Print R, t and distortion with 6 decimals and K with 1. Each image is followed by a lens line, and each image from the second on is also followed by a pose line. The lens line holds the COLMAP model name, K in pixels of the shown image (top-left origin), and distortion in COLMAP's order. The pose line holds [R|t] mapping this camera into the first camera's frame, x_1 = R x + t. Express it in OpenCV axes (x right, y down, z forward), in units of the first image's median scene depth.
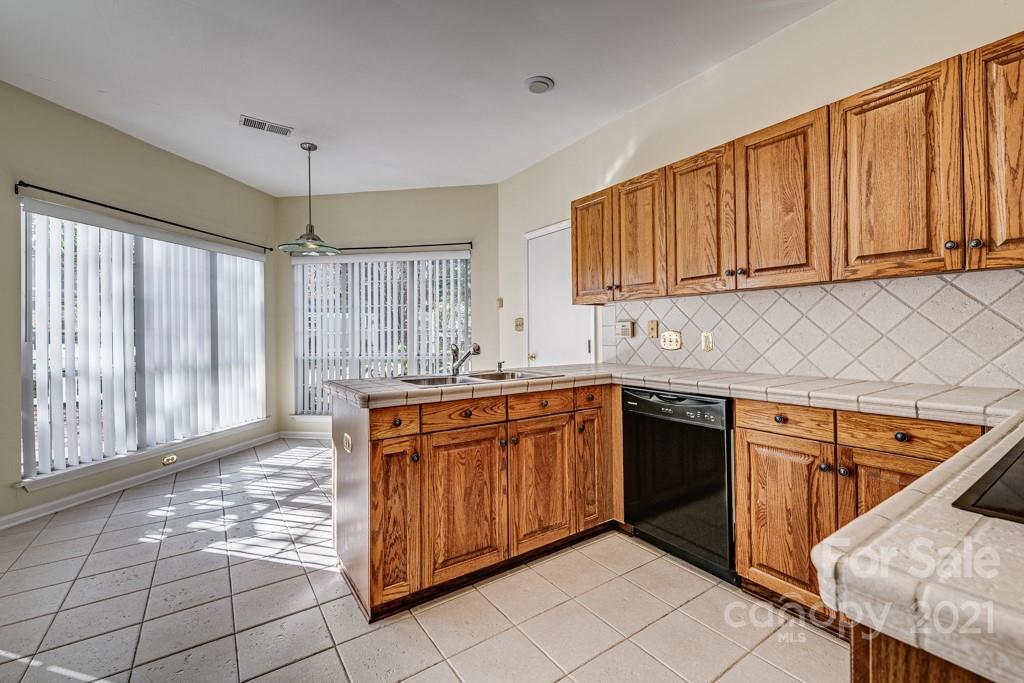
lens RADIAL K [[437.3, 0, 507.5], [0, 437.3, 333.4], [0, 0, 1]] dist [-0.004725, -0.000909]
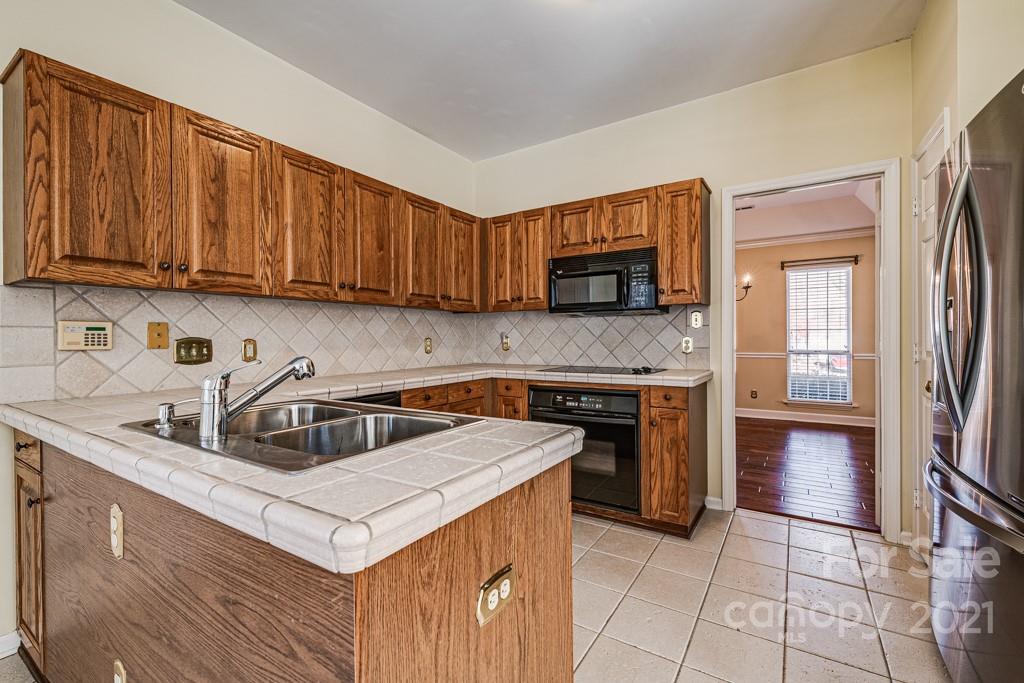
lens RADIAL K [[437.3, 0, 514.7], [0, 437.3, 343.2], [0, 0, 1]] dist [-0.004725, -0.000909]
pose [[-0.390337, 0.004556, 0.920661, -0.644663], [0.010807, 0.999942, -0.000367, 0.011403], [-0.920609, 0.009807, -0.390363, 0.987340]]
